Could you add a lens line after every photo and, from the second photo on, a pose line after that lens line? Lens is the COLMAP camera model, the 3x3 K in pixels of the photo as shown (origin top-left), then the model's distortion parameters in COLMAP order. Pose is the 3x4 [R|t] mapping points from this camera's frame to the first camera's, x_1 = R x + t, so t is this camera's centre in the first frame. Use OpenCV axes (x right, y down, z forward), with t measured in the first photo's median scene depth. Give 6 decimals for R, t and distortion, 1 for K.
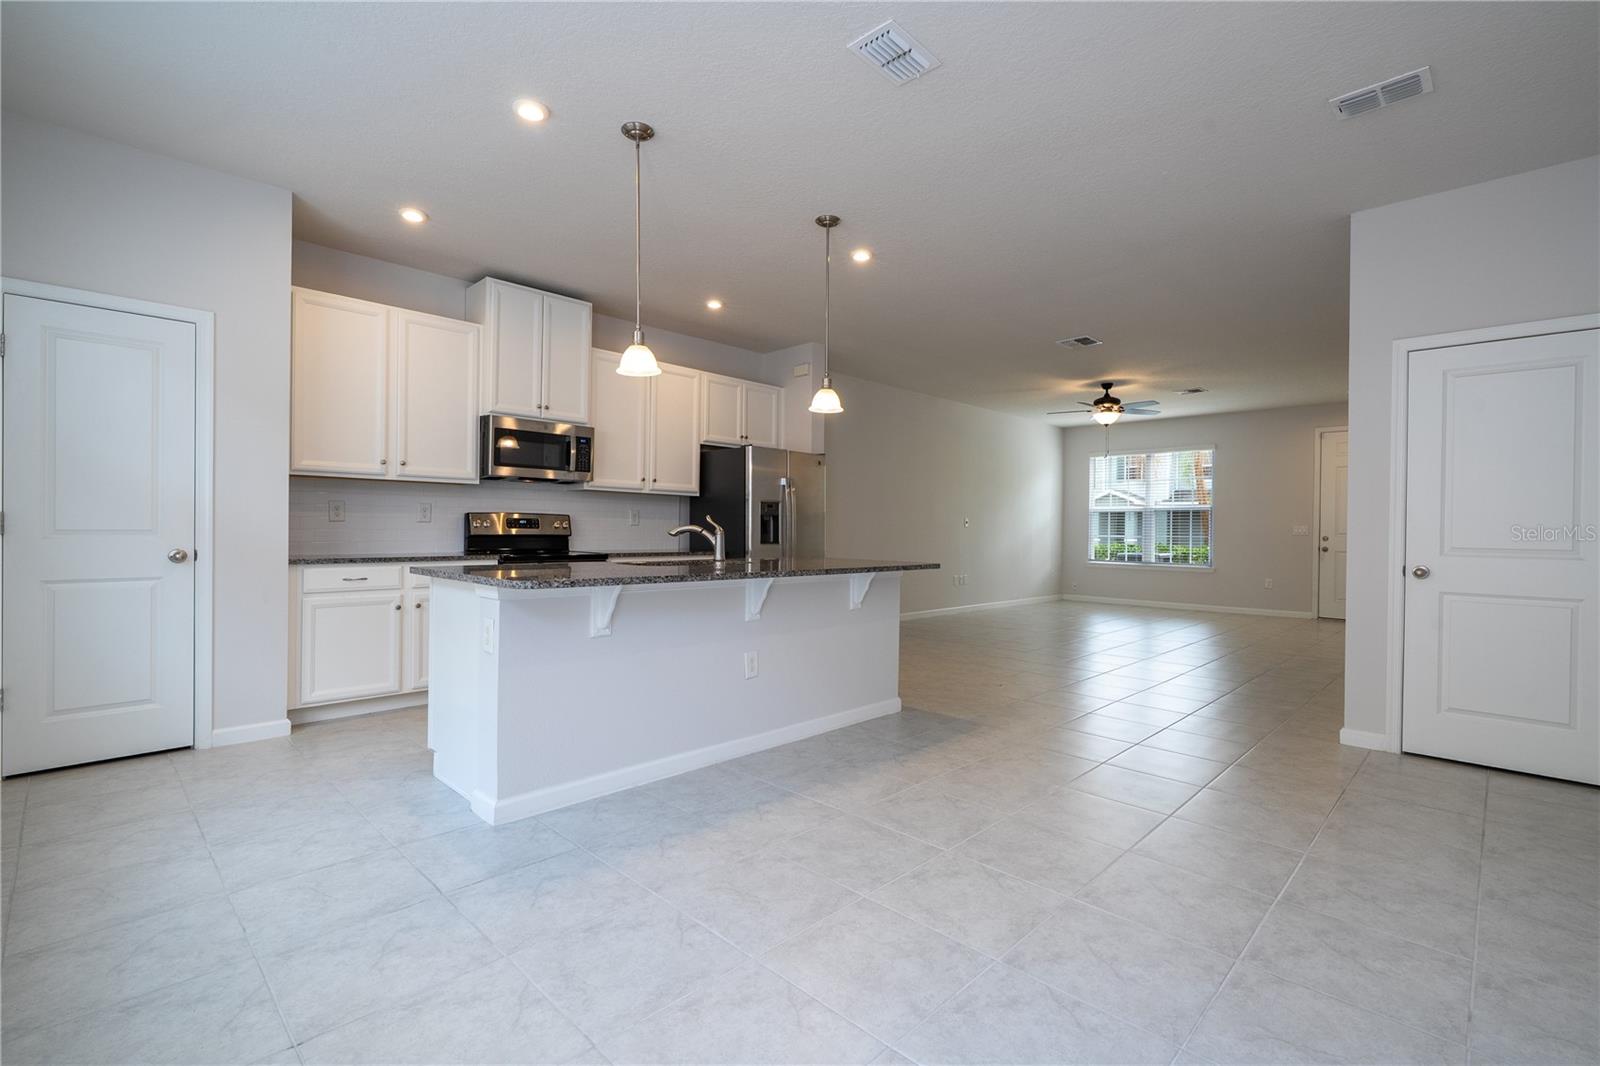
lens RADIAL K [[711.3, 0, 796.6], [0, 711.3, 529.4], [0, 0, 1]] dist [-0.000467, 0.000231]
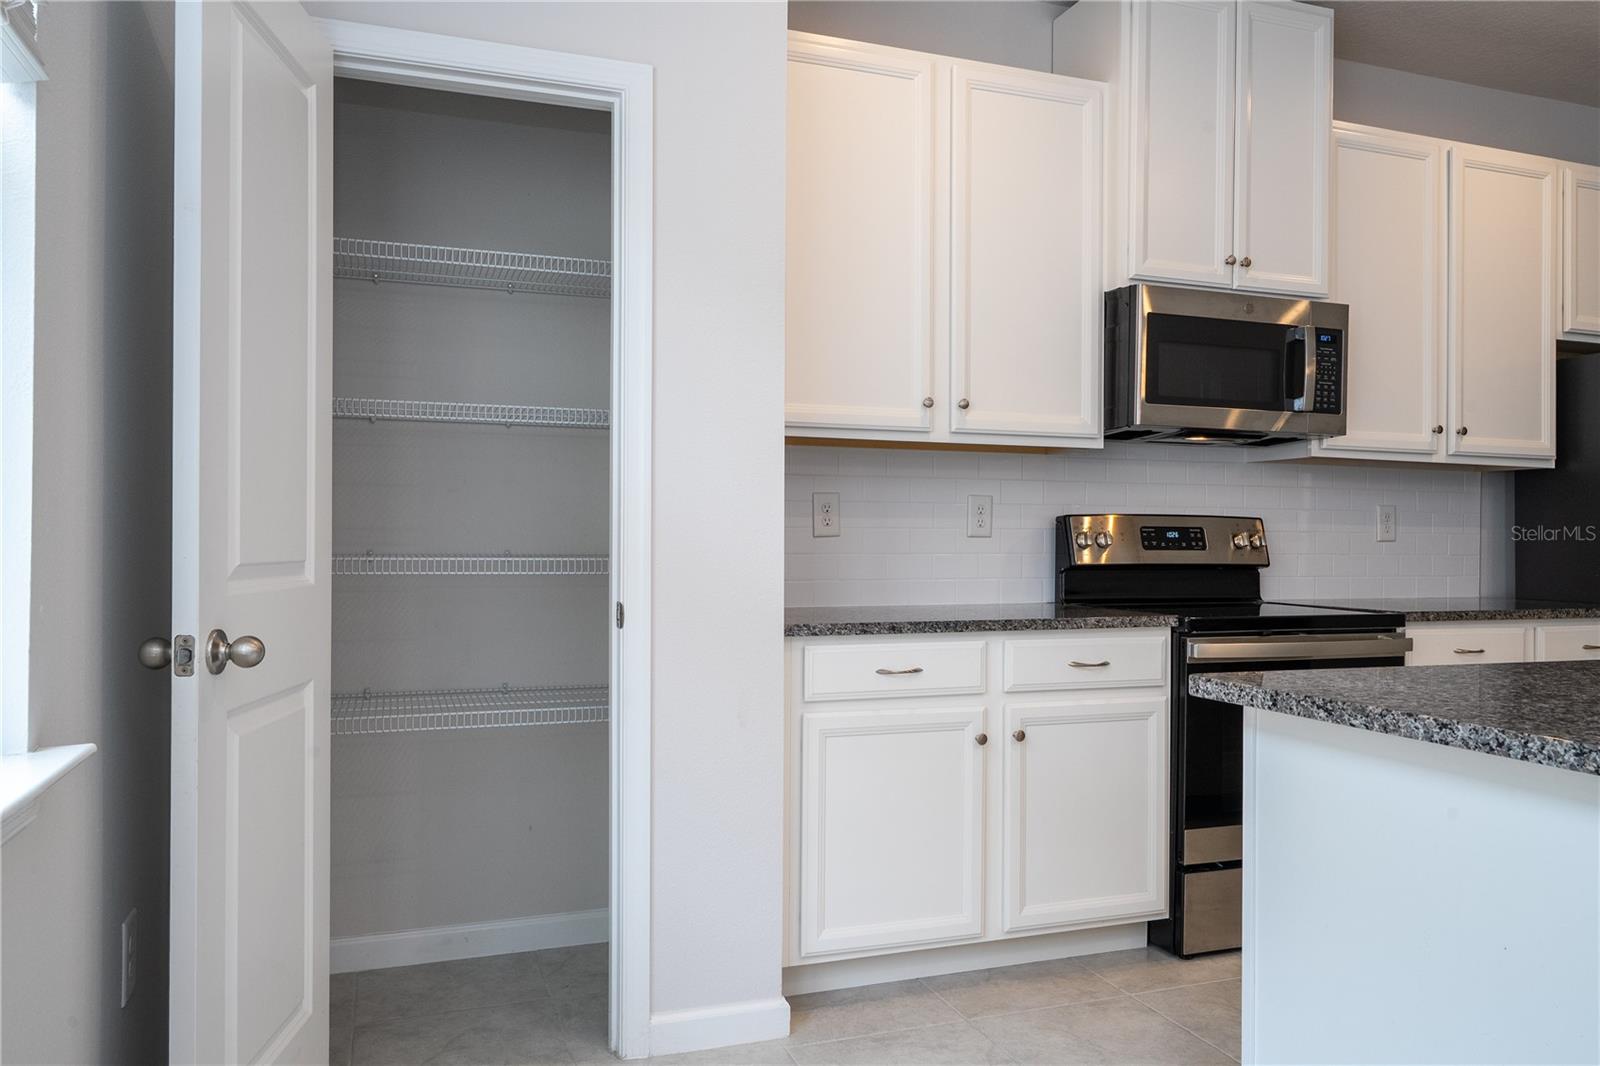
lens RADIAL K [[1132.1, 0, 800.0], [0, 1132.1, 533.0], [0, 0, 1]] dist [-0.003008, -0.001281]
pose [[0.904054, -0.006996, -0.427362, -0.303476], [0.003202, 0.999949, -0.009595, -0.005725], [0.427407, 0.007306, 0.904030, 0.281285]]
